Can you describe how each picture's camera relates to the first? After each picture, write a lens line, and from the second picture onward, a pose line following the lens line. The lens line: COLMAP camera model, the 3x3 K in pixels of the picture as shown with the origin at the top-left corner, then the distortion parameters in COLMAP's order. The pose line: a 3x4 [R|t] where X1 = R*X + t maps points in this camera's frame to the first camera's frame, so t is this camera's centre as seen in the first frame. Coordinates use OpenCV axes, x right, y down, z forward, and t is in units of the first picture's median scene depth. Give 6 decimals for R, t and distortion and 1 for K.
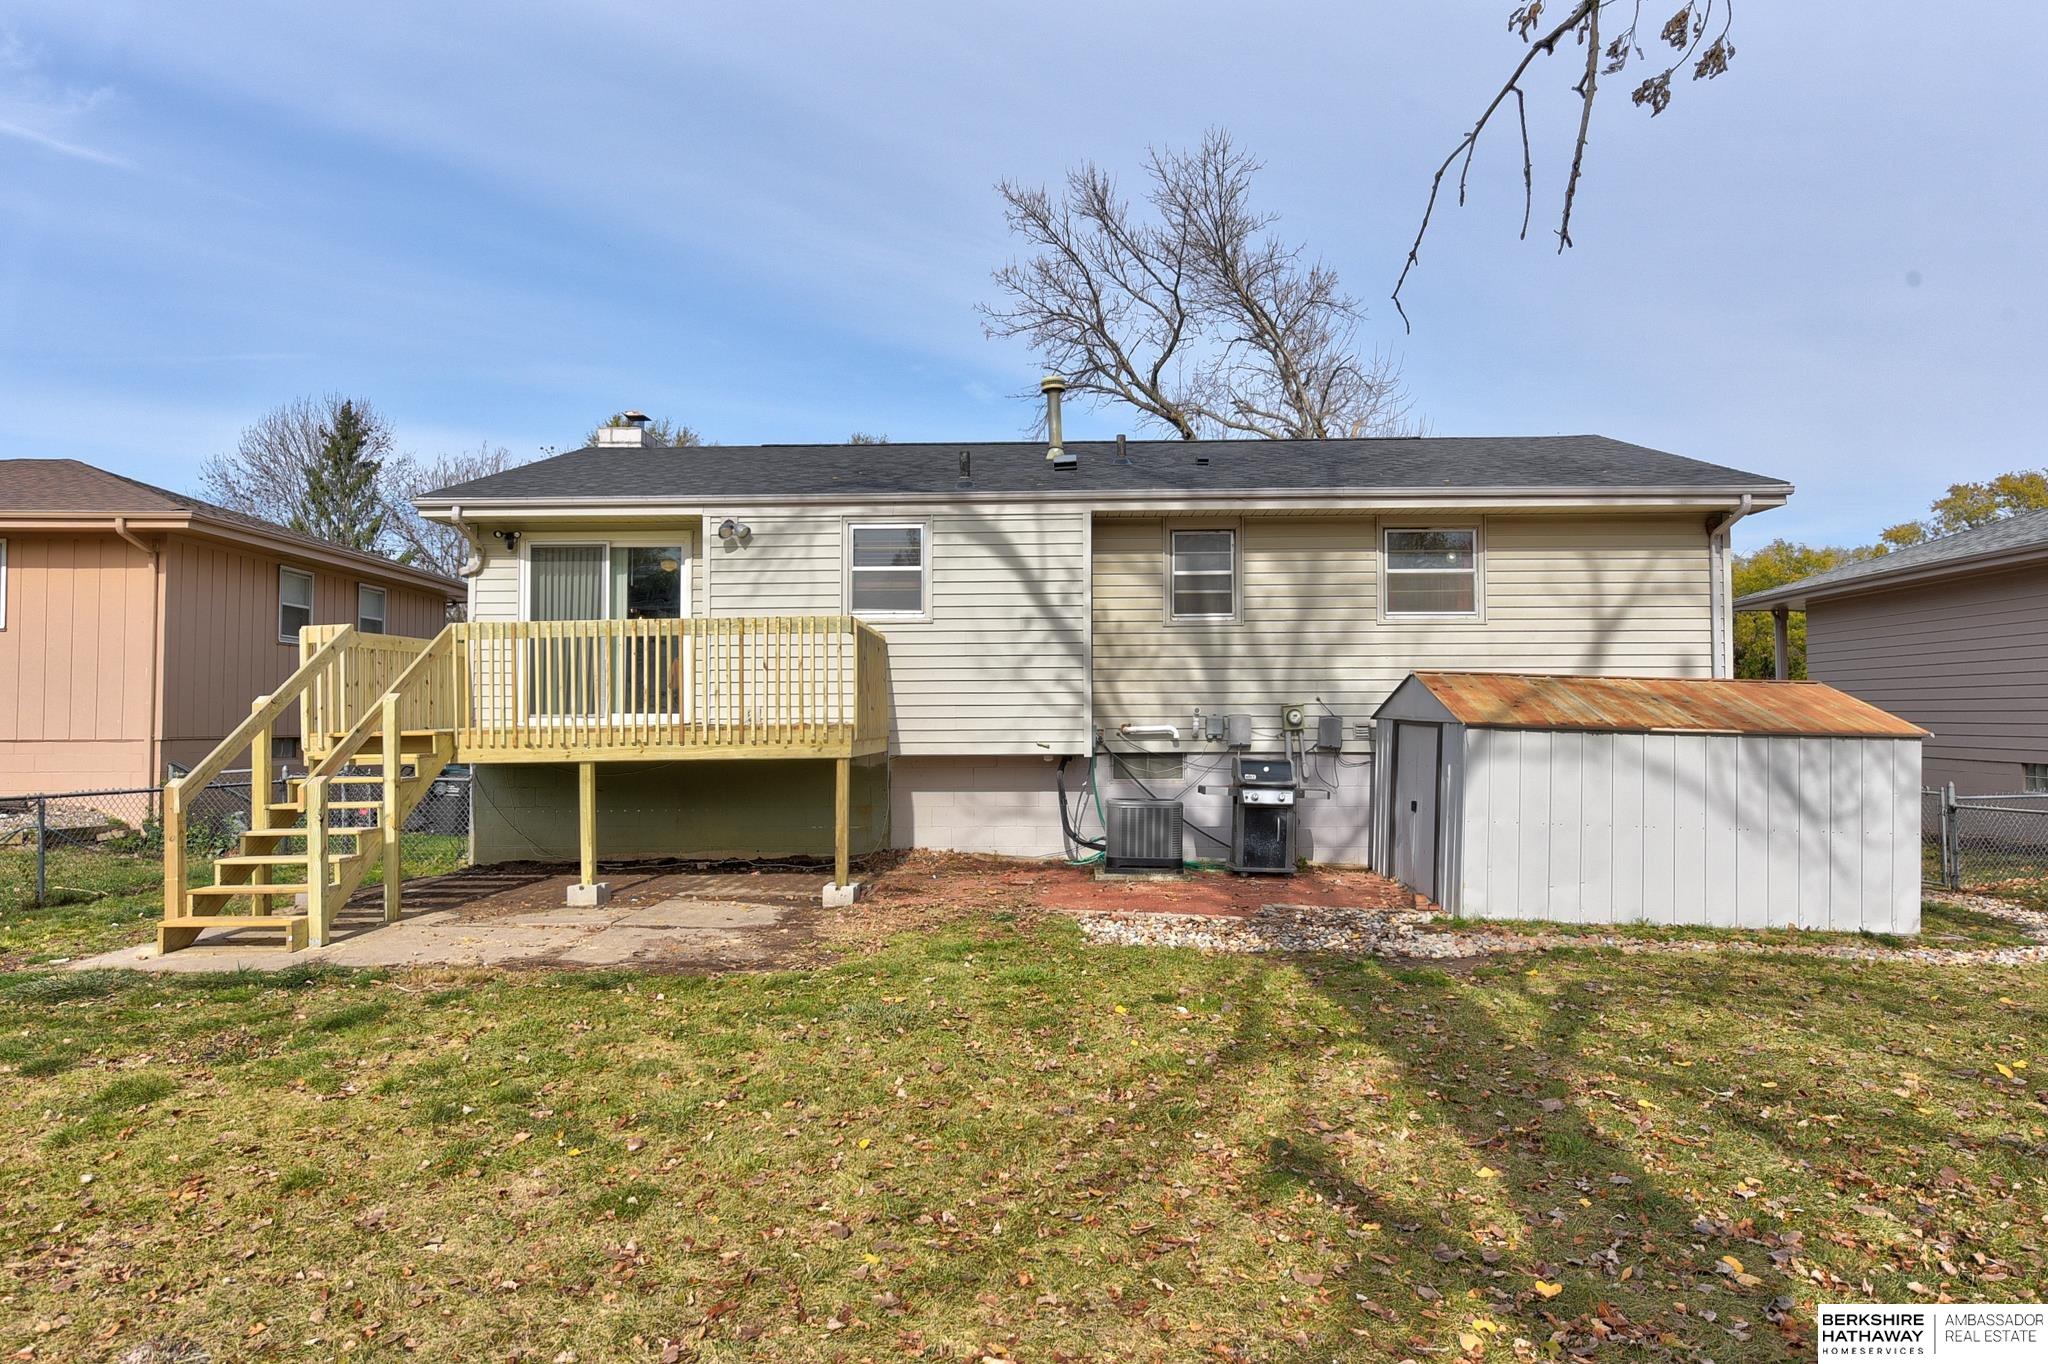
lens RADIAL K [[1289.1, 0, 1018.8], [0, 1289.1, 678.3], [0, 0, 1]] dist [0.000668, 0.005127]
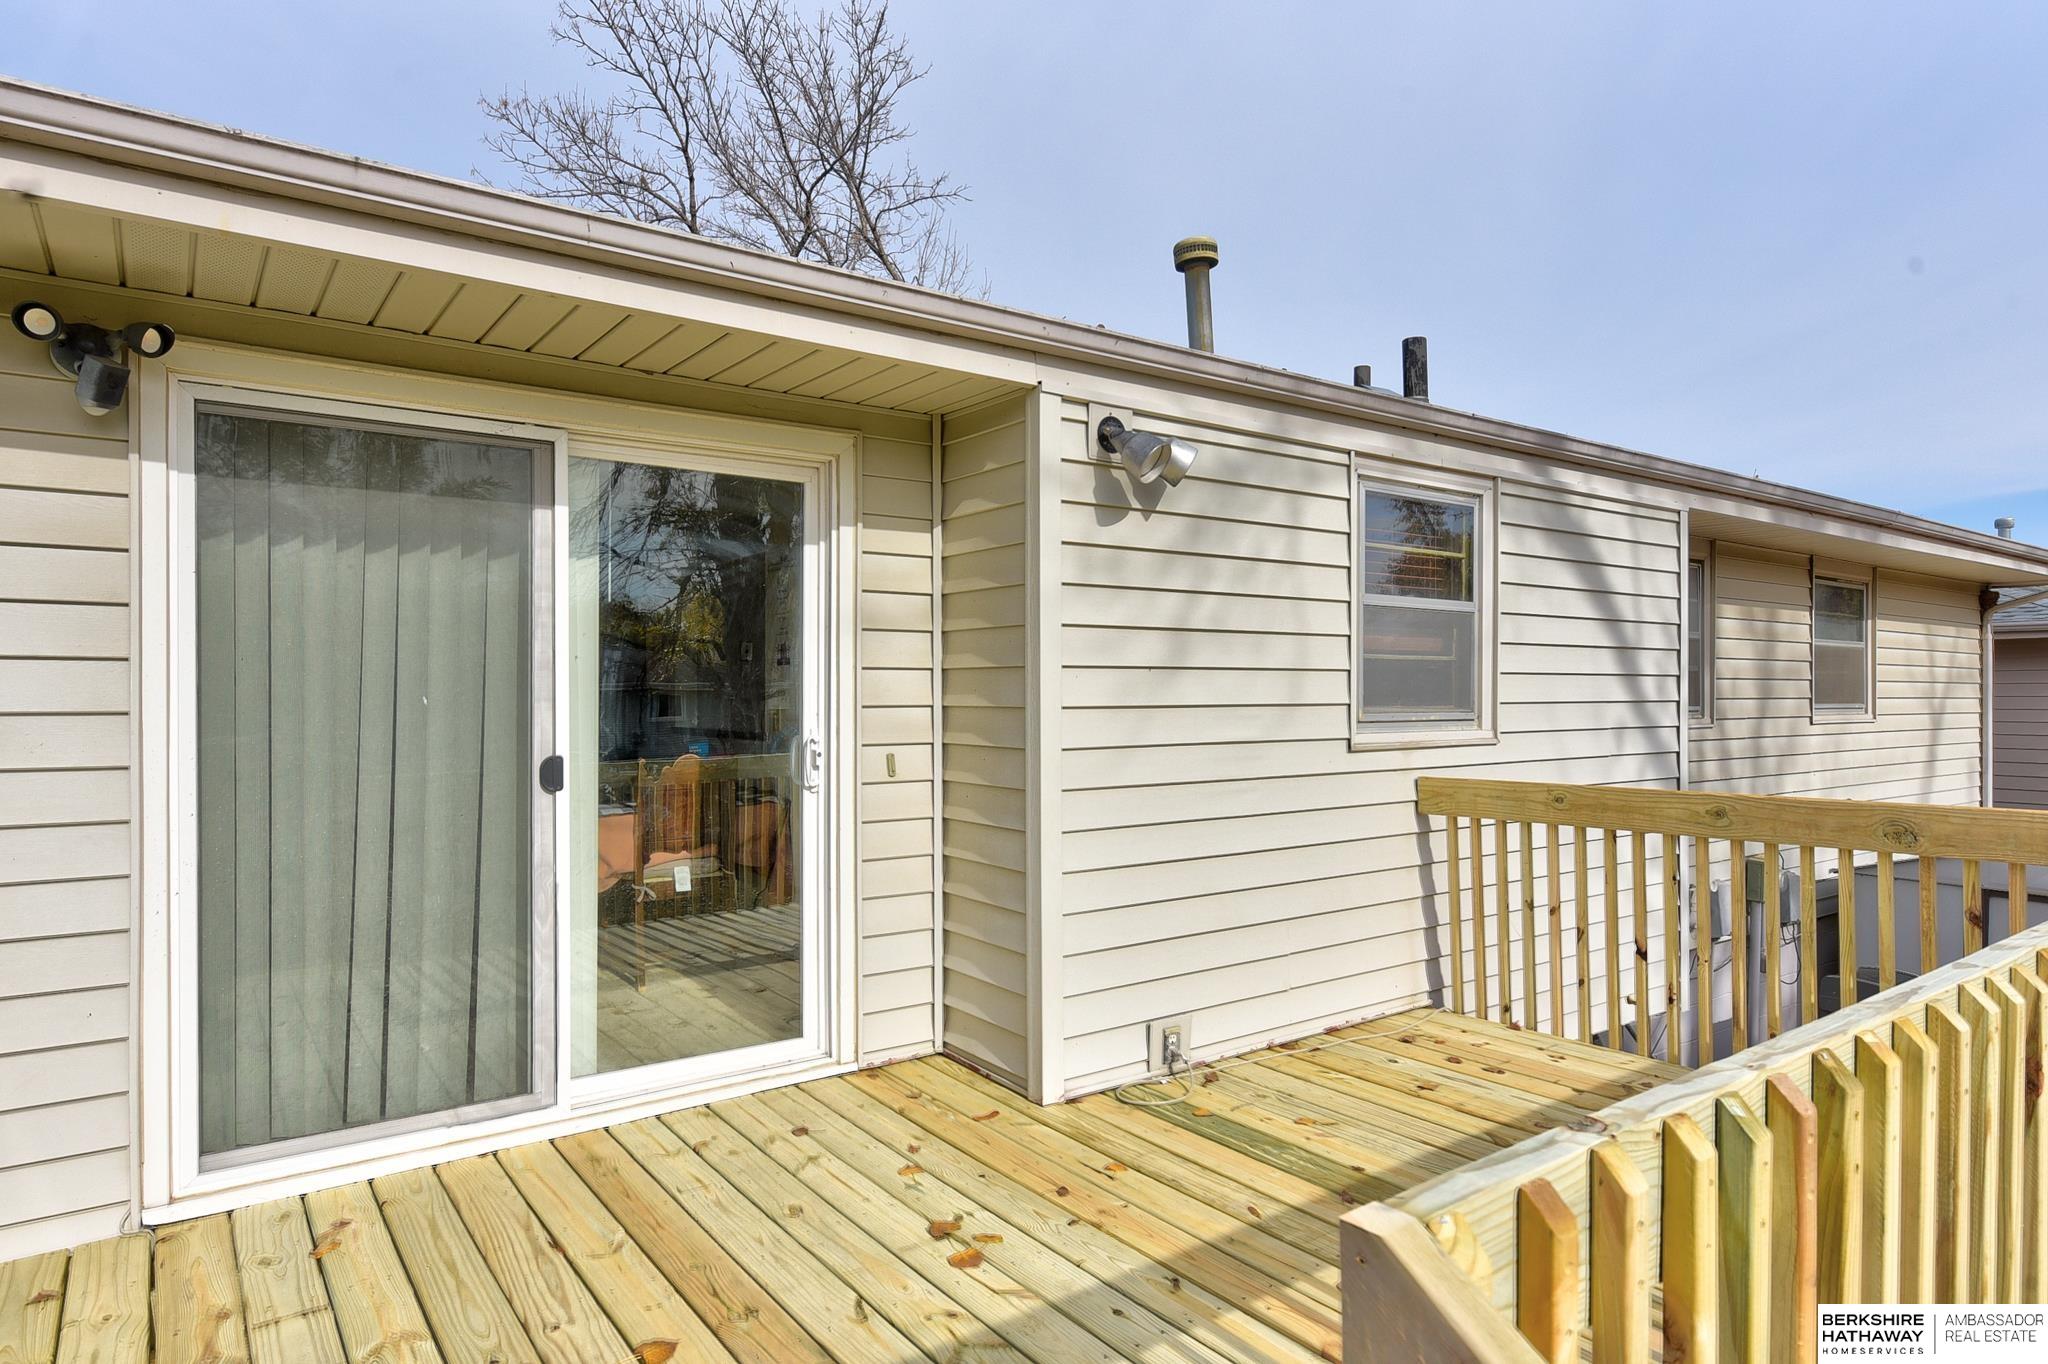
lens RADIAL K [[1194.7, 0, 1033.5], [0, 1194.7, 687.8], [0, 0, 1]] dist [-0.004947, -0.000359]
pose [[0.783212, 0.005694, 0.621729, -0.413516], [-0.019156, 0.999704, 0.014976, -0.062631], [-0.621460, -0.023639, 0.783089, 0.787083]]
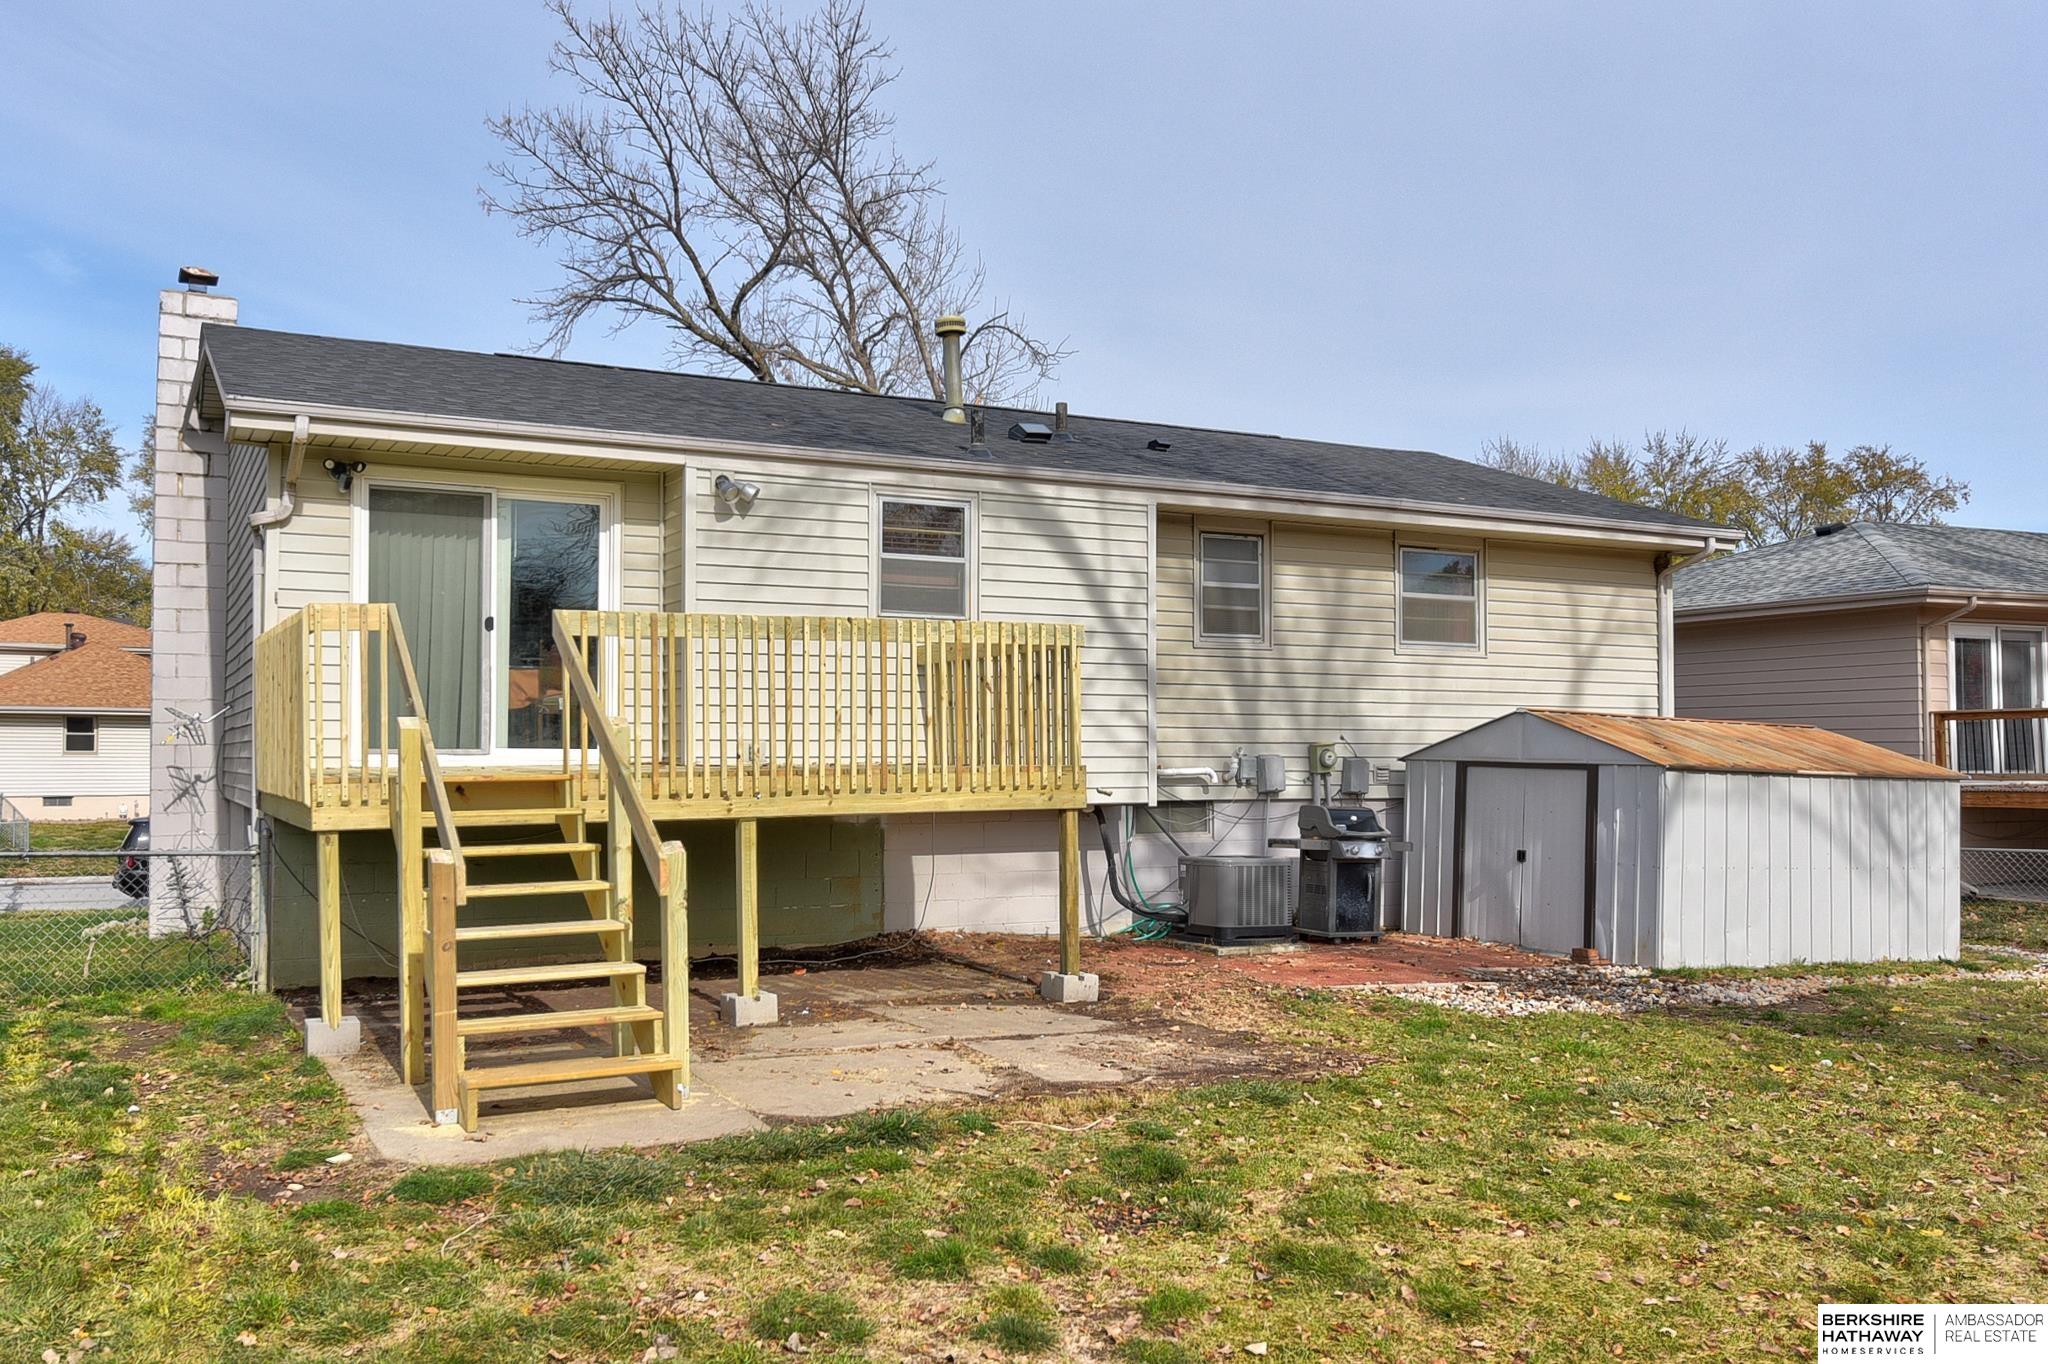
lens RADIAL K [[1748.8, 0, 1021.0], [0, 1748.8, 695.8], [0, 0, 1]] dist [0.004003, -0.024532]
pose [[0.862983, 0.021666, 0.504768, -0.563080], [-0.018343, 0.999765, -0.011552, 0.005722], [-0.504899, 0.000710, 0.863178, 0.092798]]
